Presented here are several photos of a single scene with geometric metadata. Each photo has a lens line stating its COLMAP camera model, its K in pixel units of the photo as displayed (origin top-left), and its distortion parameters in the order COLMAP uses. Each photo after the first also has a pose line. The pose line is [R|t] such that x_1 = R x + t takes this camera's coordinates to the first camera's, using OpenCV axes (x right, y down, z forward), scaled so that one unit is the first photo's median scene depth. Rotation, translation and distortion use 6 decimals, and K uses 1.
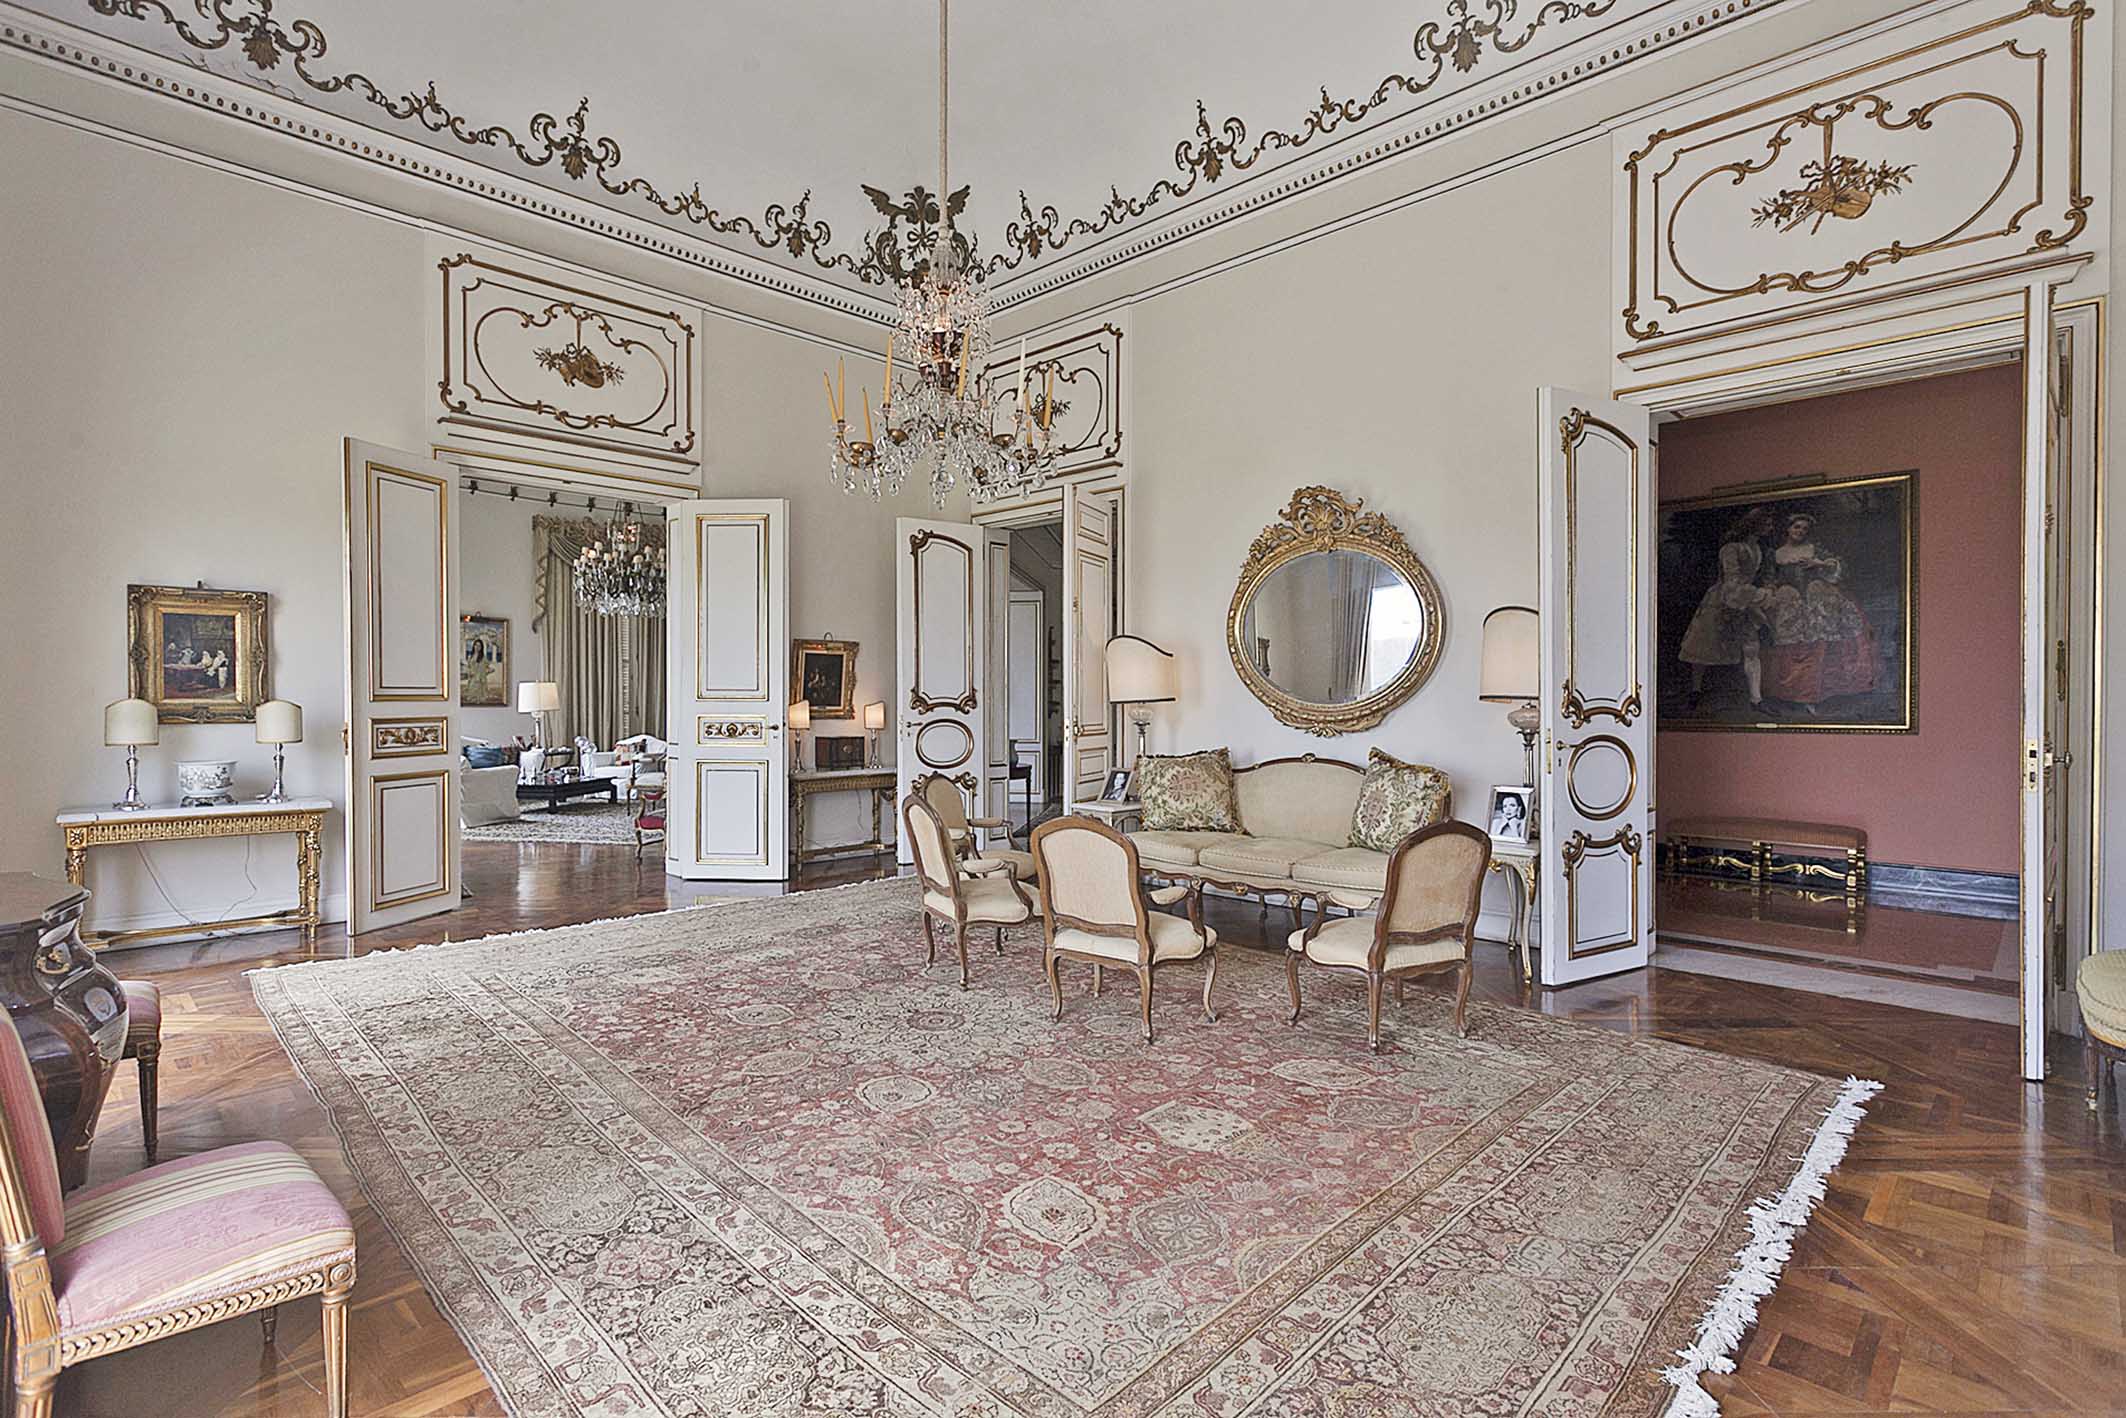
lens RADIAL K [[981.9, 0, 1020.5], [0, 981.9, 713.9], [0, 0, 1]] dist [-0.021324, 0.010435]
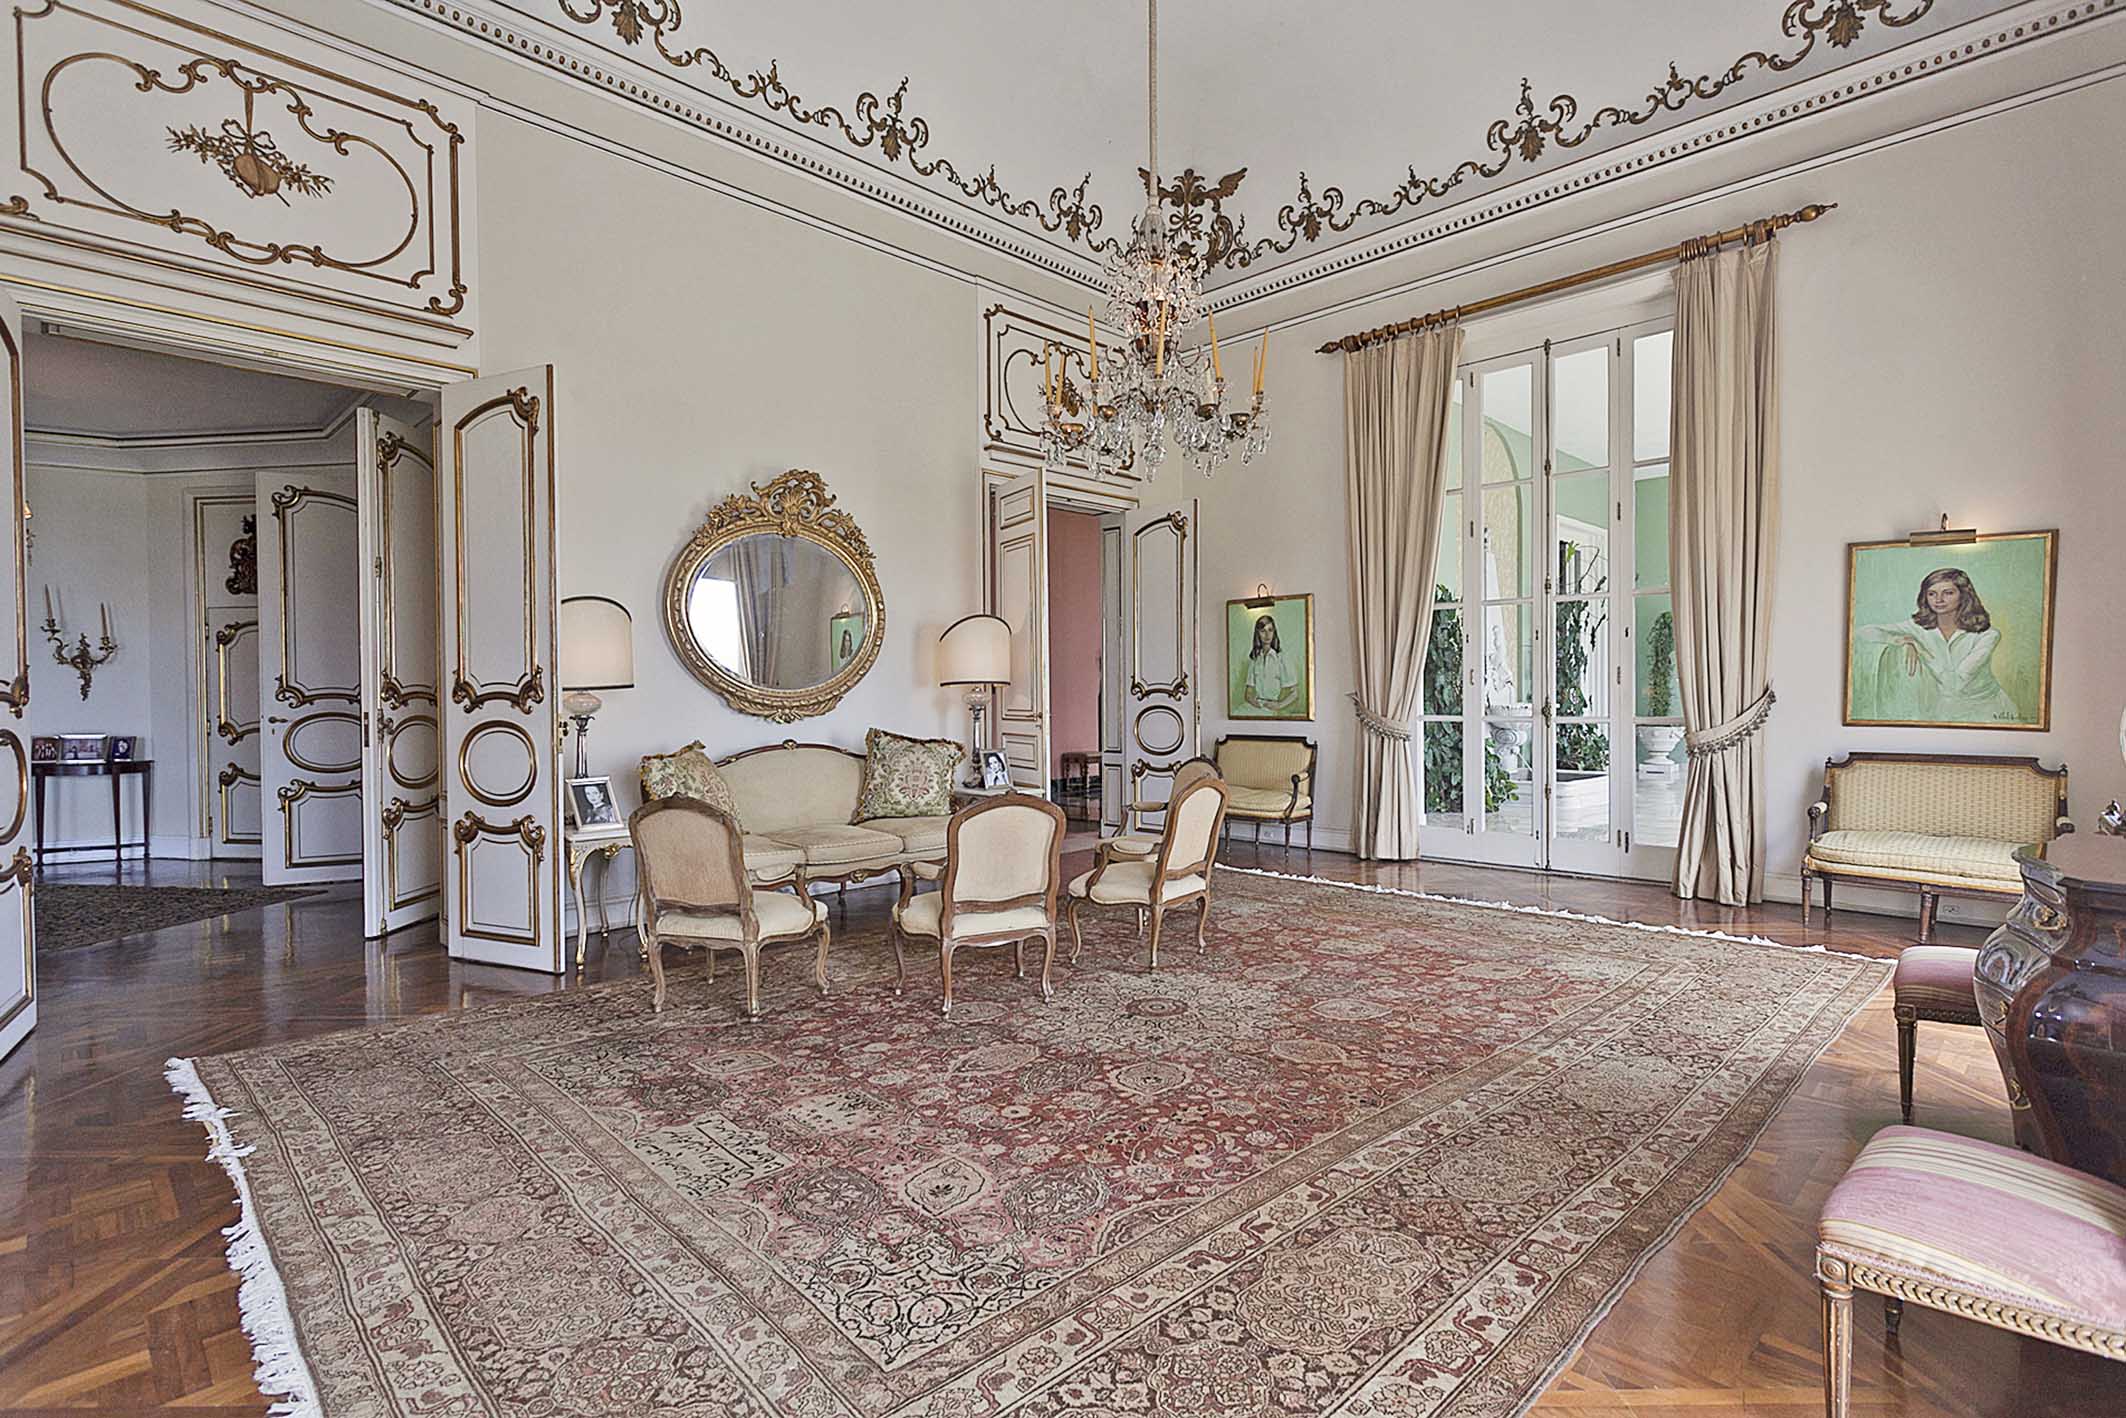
lens RADIAL K [[1036.7, 0, 1059.0], [0, 1036.7, 701.0], [0, 0, 1]] dist [0.000787, 0.001120]
pose [[-0.002703, -0.013462, 0.999906, -1.114046], [0.014494, 0.999804, 0.013500, -0.010588], [-0.999891, 0.014529, -0.002508, 1.083904]]
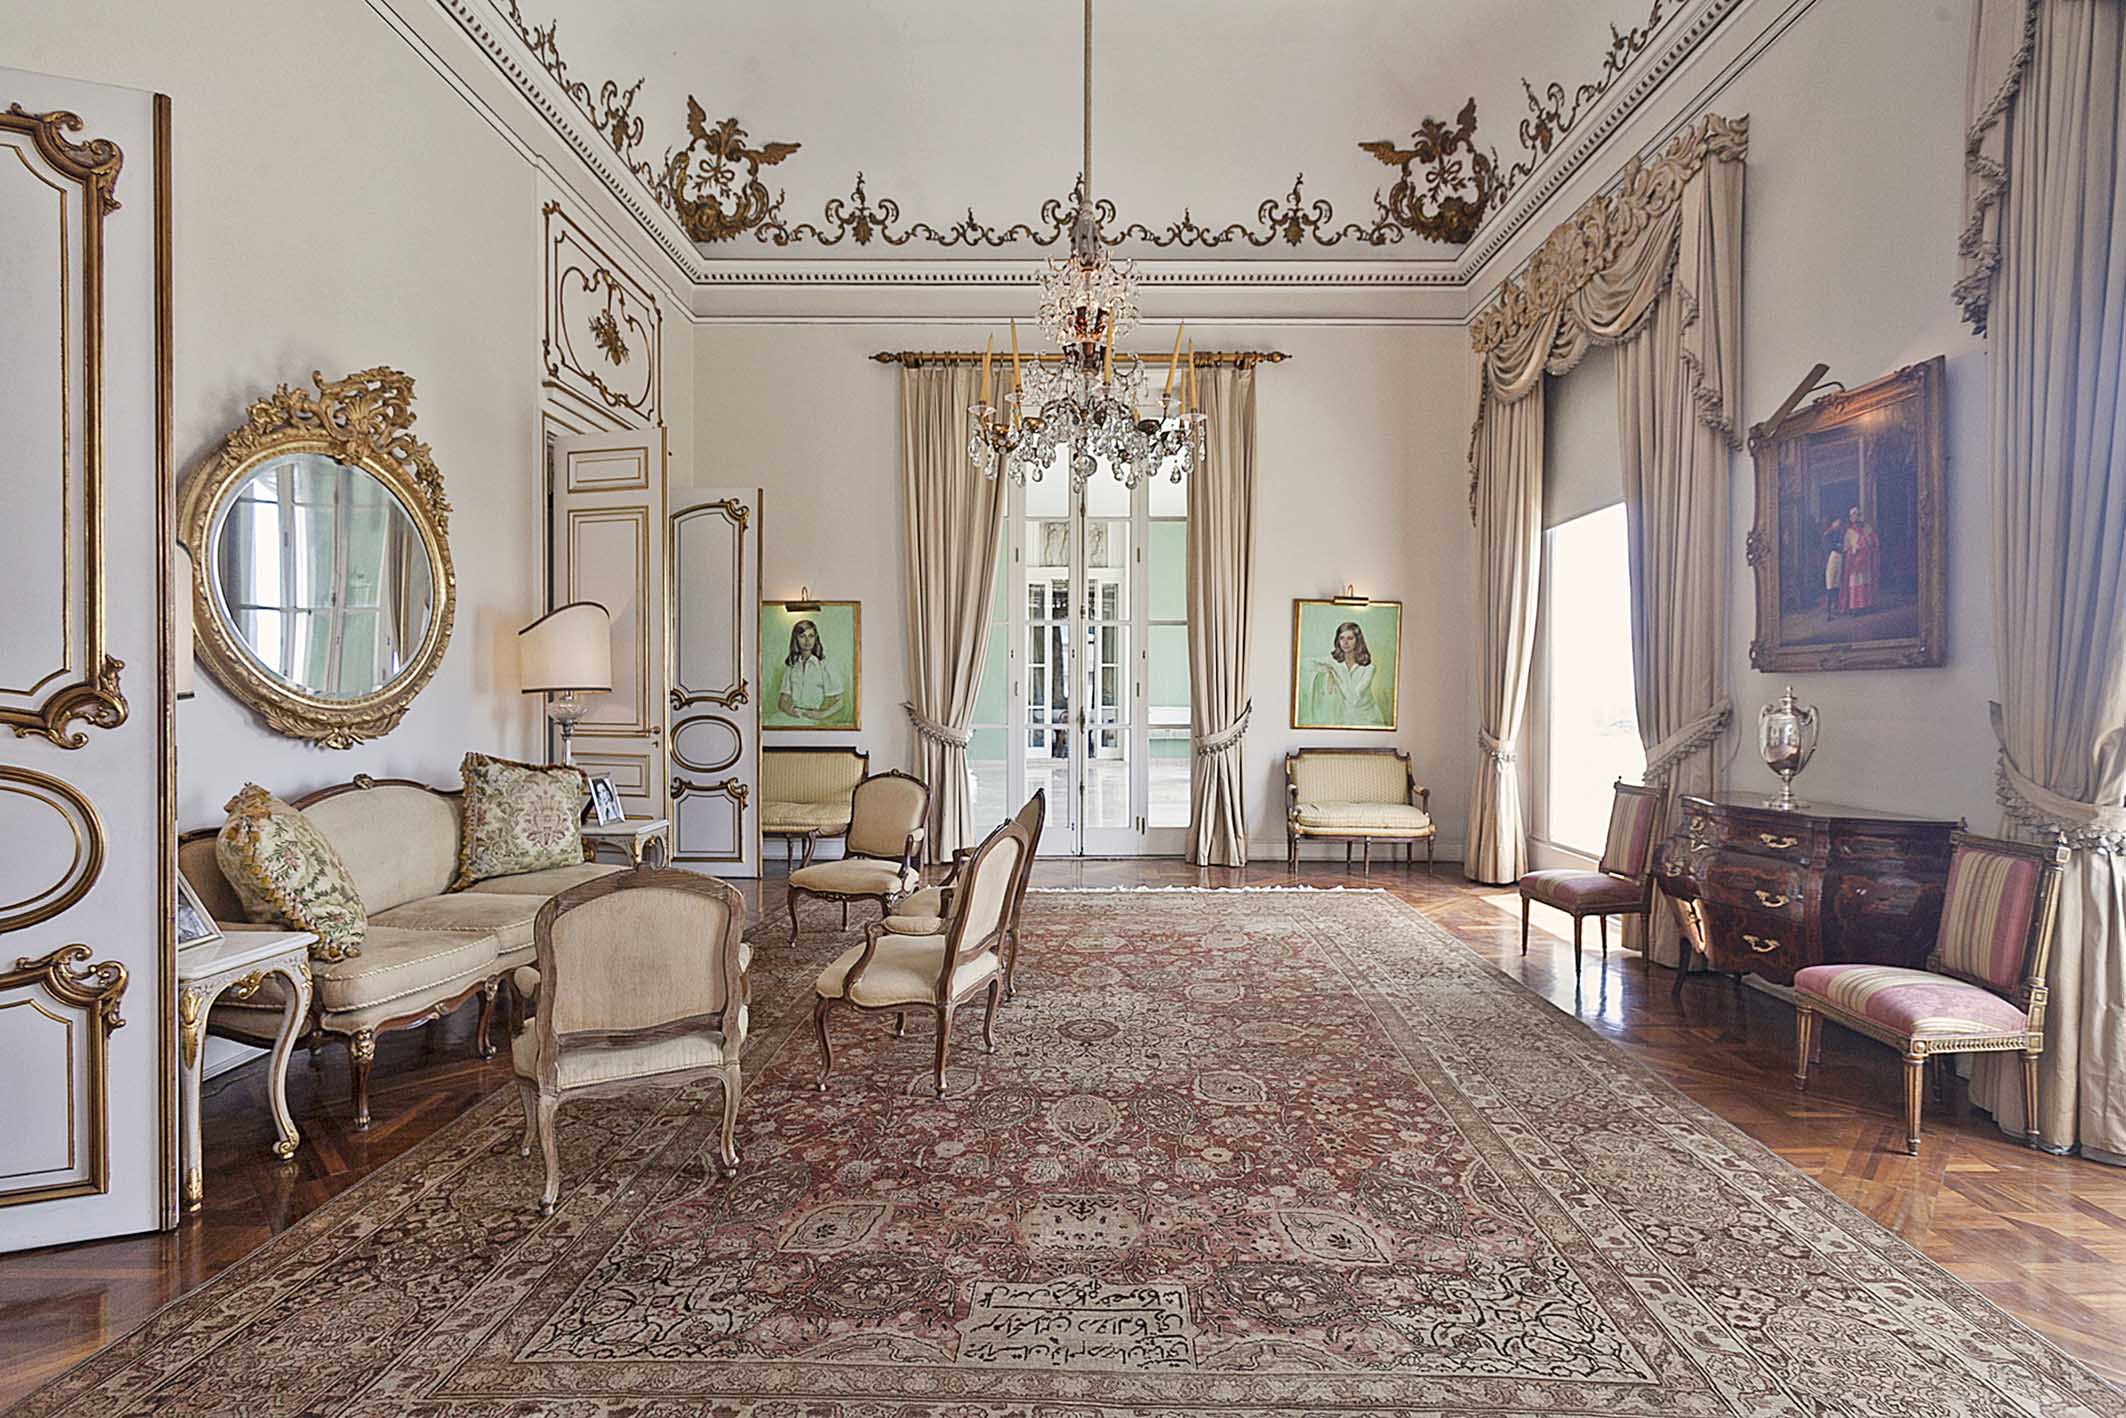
lens RADIAL K [[1036.7, 0, 1059.0], [0, 1036.7, 701.0], [0, 0, 1]] dist [0.000787, 0.001120]
pose [[-0.718222, -0.013309, 0.695686, -0.765071], [-0.001886, 0.999851, 0.017180, -0.028512], [-0.695811, 0.011027, -0.718140, 1.731590]]
